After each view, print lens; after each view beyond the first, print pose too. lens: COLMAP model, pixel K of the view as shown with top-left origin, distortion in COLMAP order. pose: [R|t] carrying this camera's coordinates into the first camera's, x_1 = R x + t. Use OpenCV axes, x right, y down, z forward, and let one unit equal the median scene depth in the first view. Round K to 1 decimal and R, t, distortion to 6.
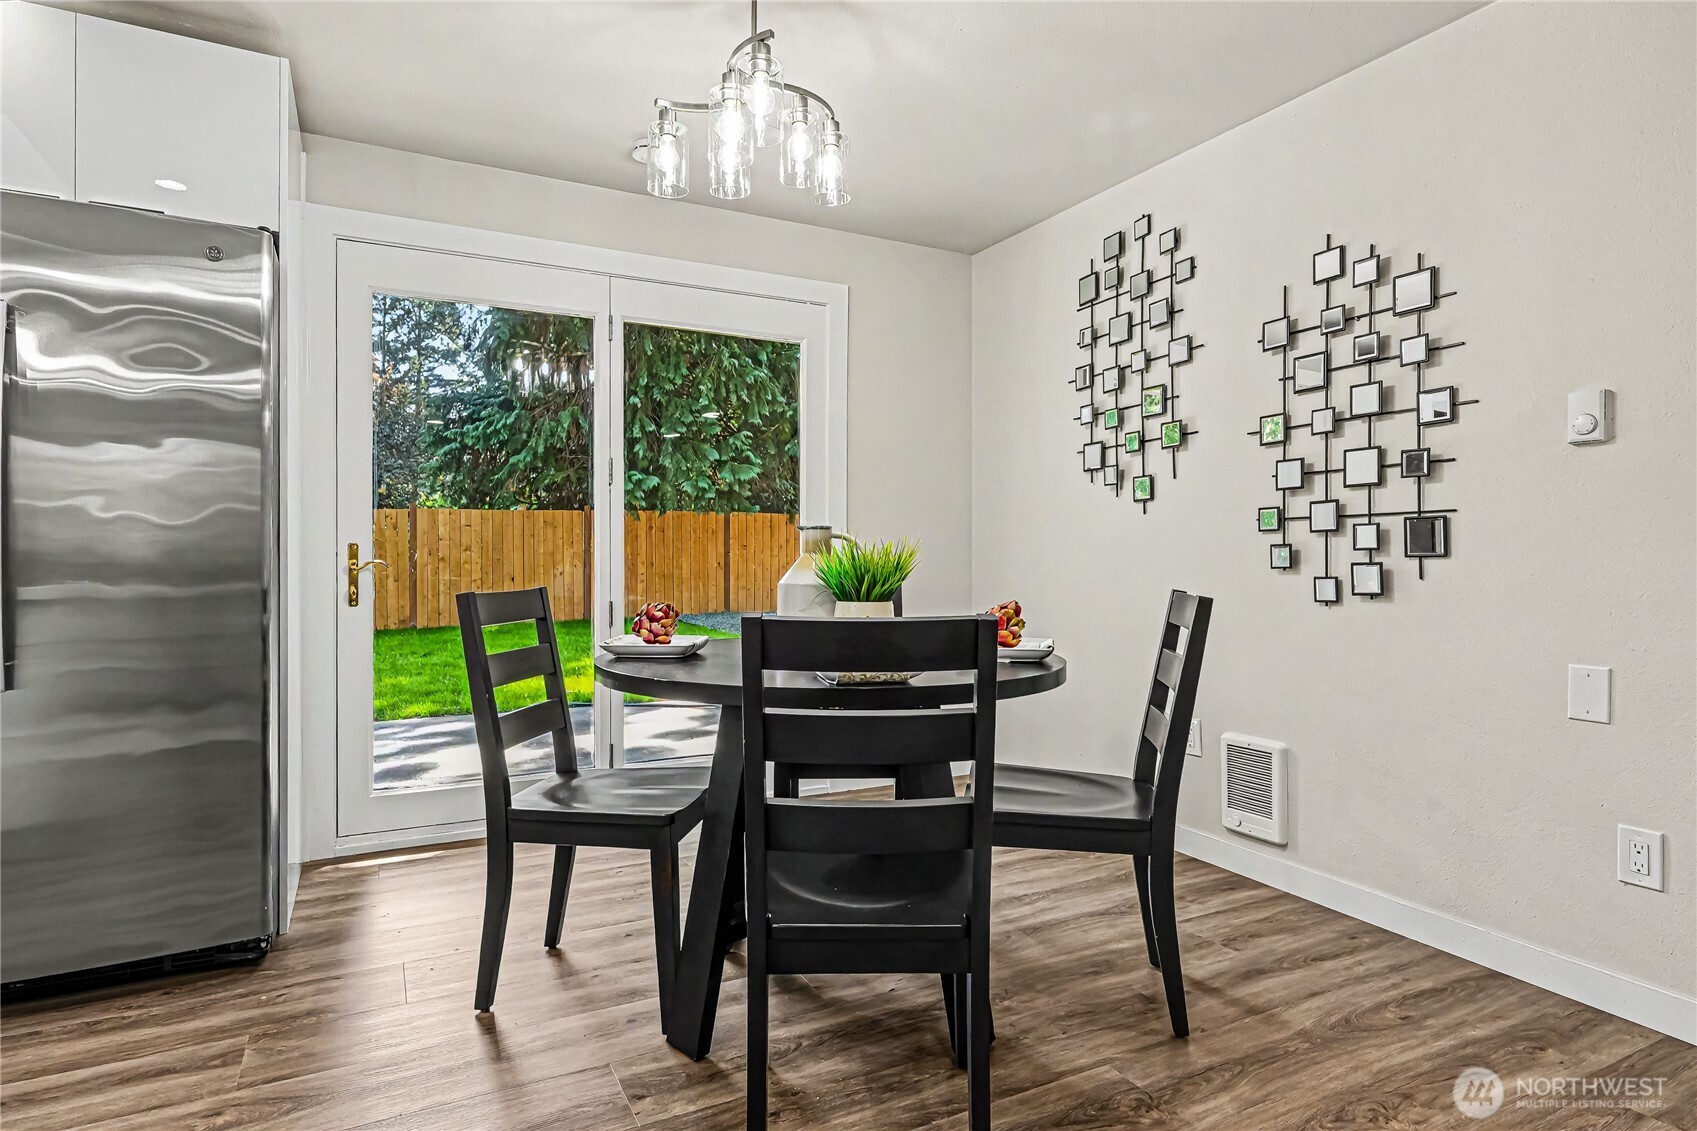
lens RADIAL K [[914.1, 0, 848.2], [0, 914.1, 563.0], [0, 0, 1]] dist [0.005179, 0.000160]
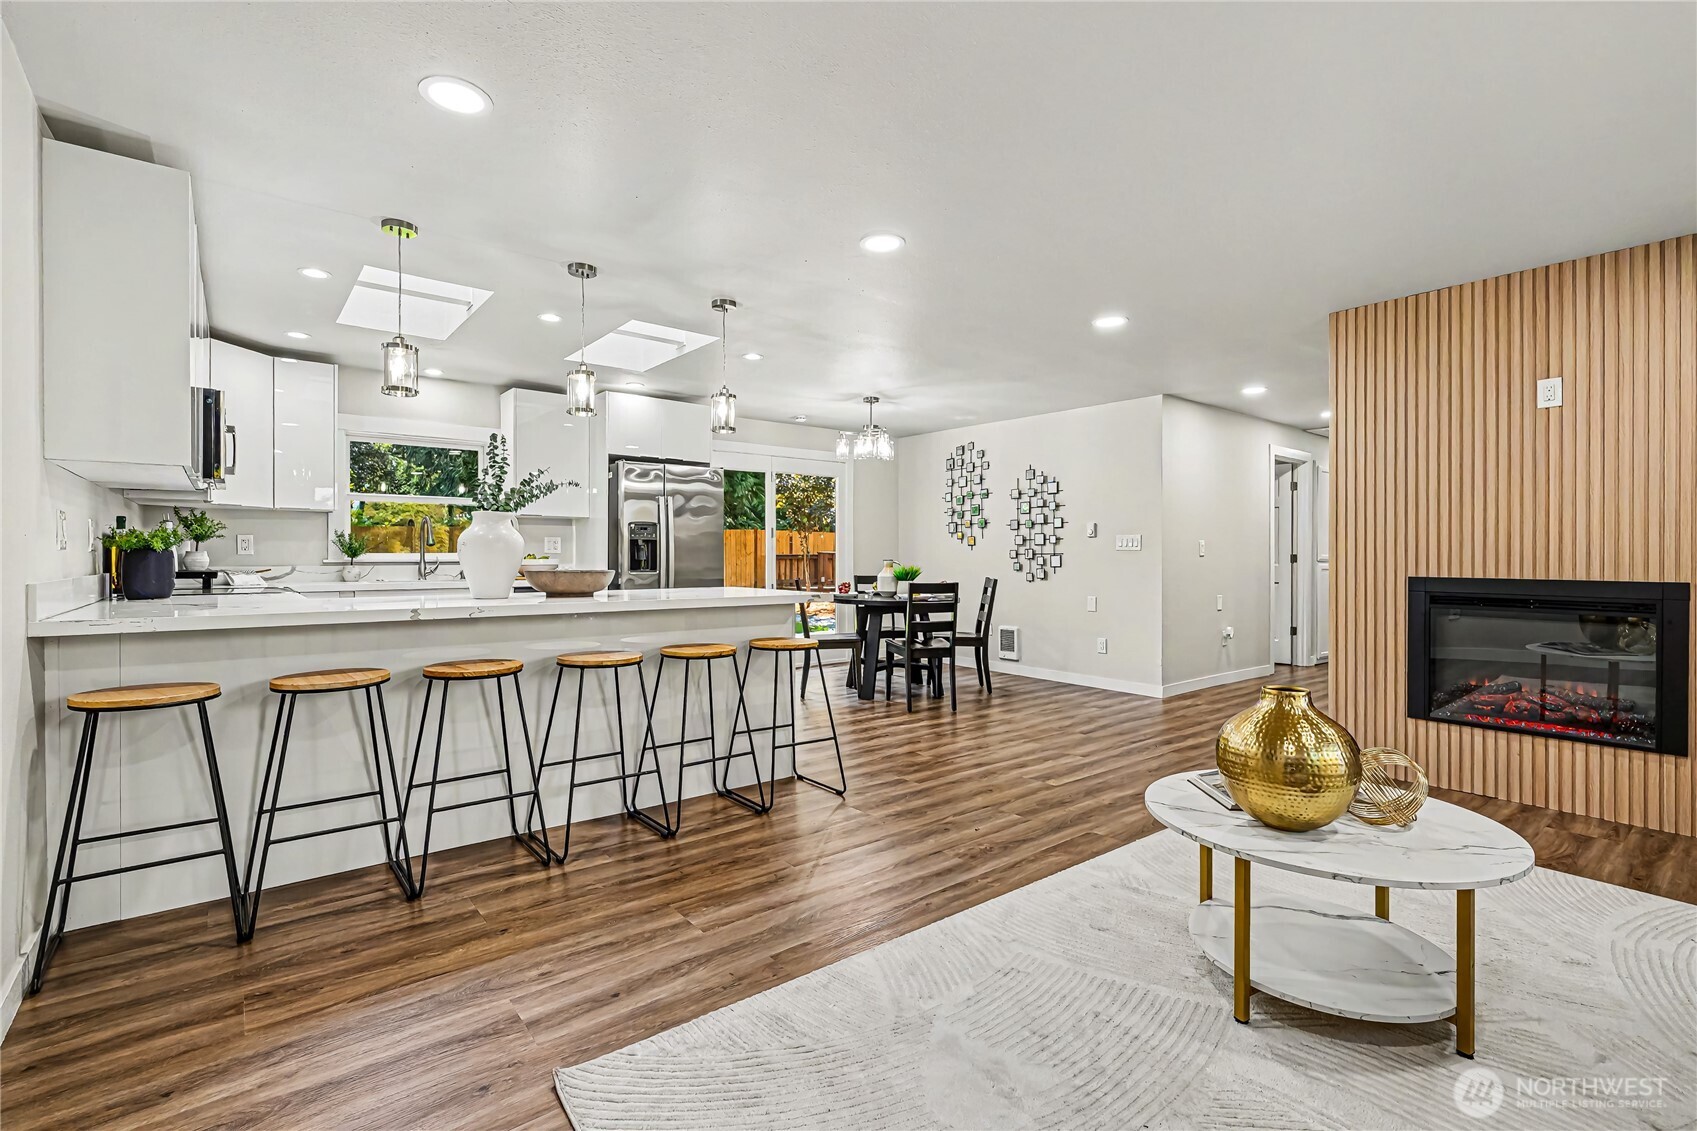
lens RADIAL K [[759.1, 0, 840.8], [0, 759.1, 559.5], [0, 0, 1]] dist [-0.004000, -0.000222]
pose [[0.981741, -0.001565, 0.190218, -0.593503], [0.001669, 0.999999, -0.000388, -0.030482], [-0.190217, 0.000698, 0.981742, -1.392737]]
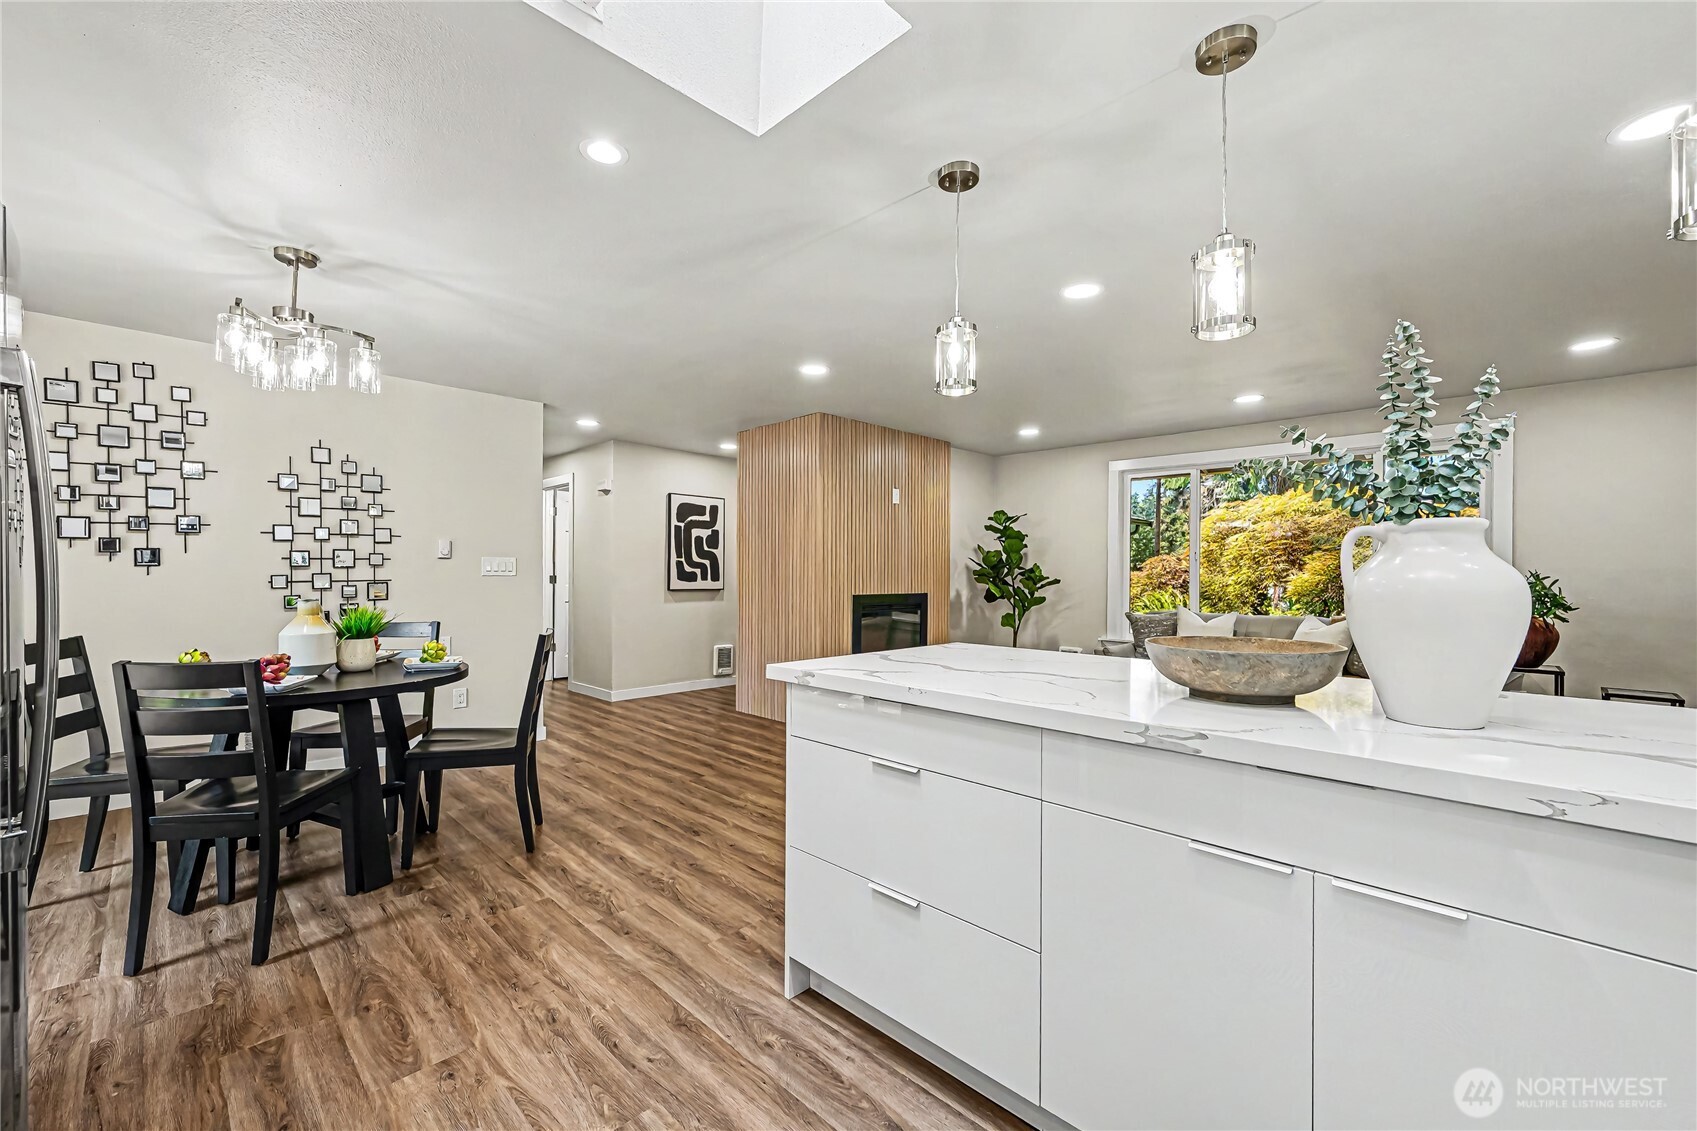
lens RADIAL K [[692.2, 0, 838.3], [0, 692.2, 570.6], [0, 0, 1]] dist [-0.001190, 0.000364]
pose [[-0.298527, 0.000045, 0.954401, -1.203167], [0.004055, 0.999991, 0.001221, -0.068303], [-0.954392, 0.004235, -0.298525, 0.359646]]
